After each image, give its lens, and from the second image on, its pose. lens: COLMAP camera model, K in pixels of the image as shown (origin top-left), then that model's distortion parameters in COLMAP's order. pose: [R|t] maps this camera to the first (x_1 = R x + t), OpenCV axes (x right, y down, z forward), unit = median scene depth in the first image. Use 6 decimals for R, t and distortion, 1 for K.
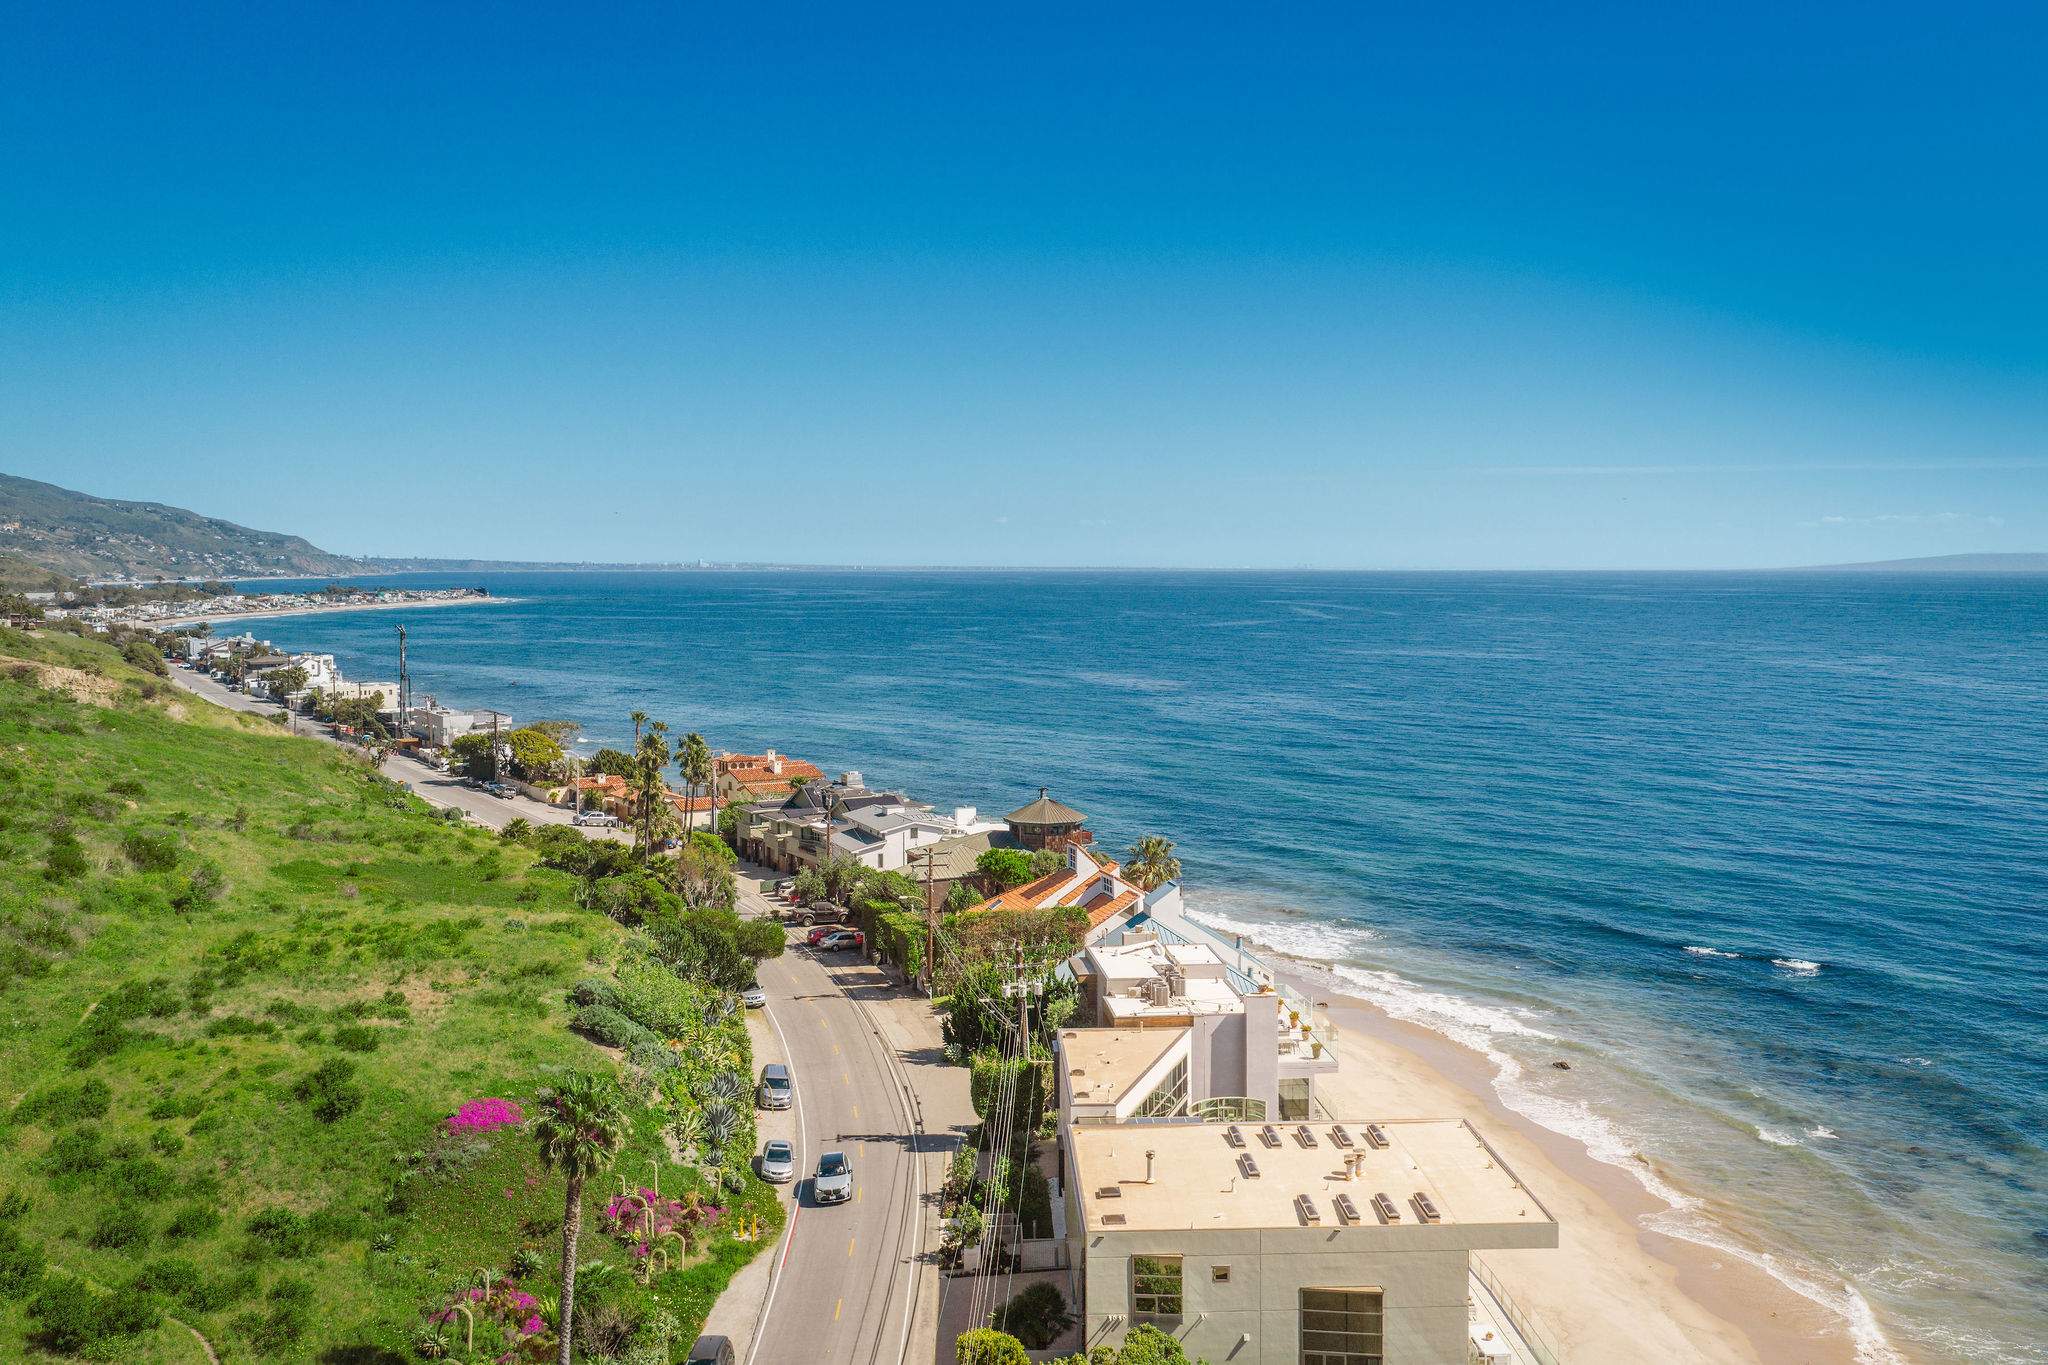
lens RADIAL K [[1703.9, 0, 1024.0], [0, 1703.9, 682.5], [0, 0, 1]] dist [0.011198, -0.005676]
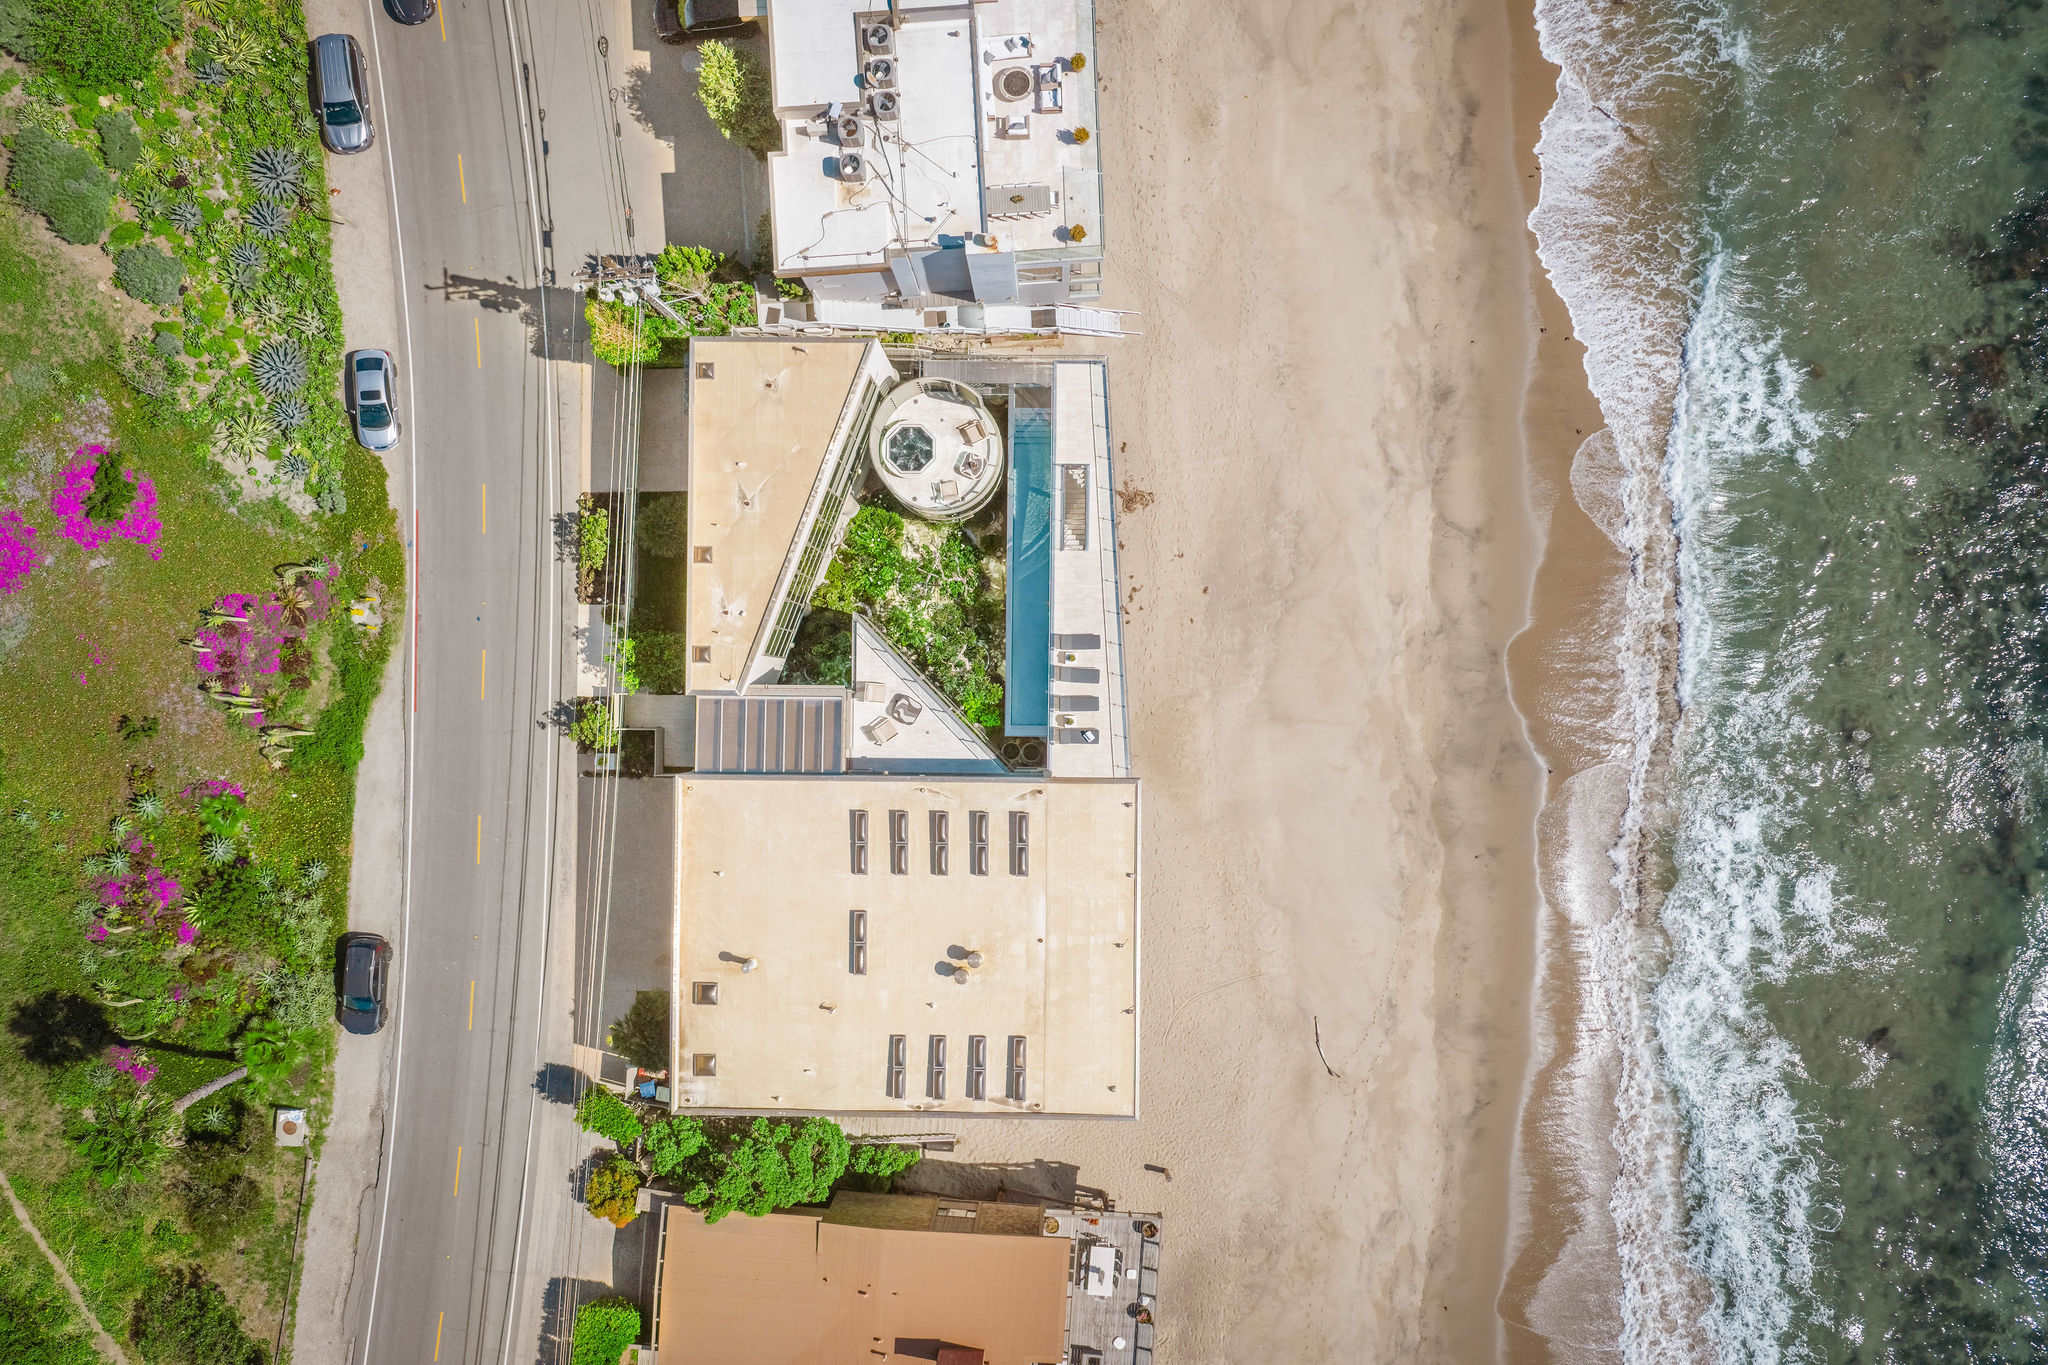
lens RADIAL K [[1703.9, 0, 1024.0], [0, 1703.9, 682.5], [0, 0, 1]] dist [0.011198, -0.005676]
pose [[0.999543, 0.012193, -0.027656, 0.221951], [0.025598, 0.145019, 0.989098, -0.585125], [0.016071, -0.989354, 0.144641, 0.907786]]
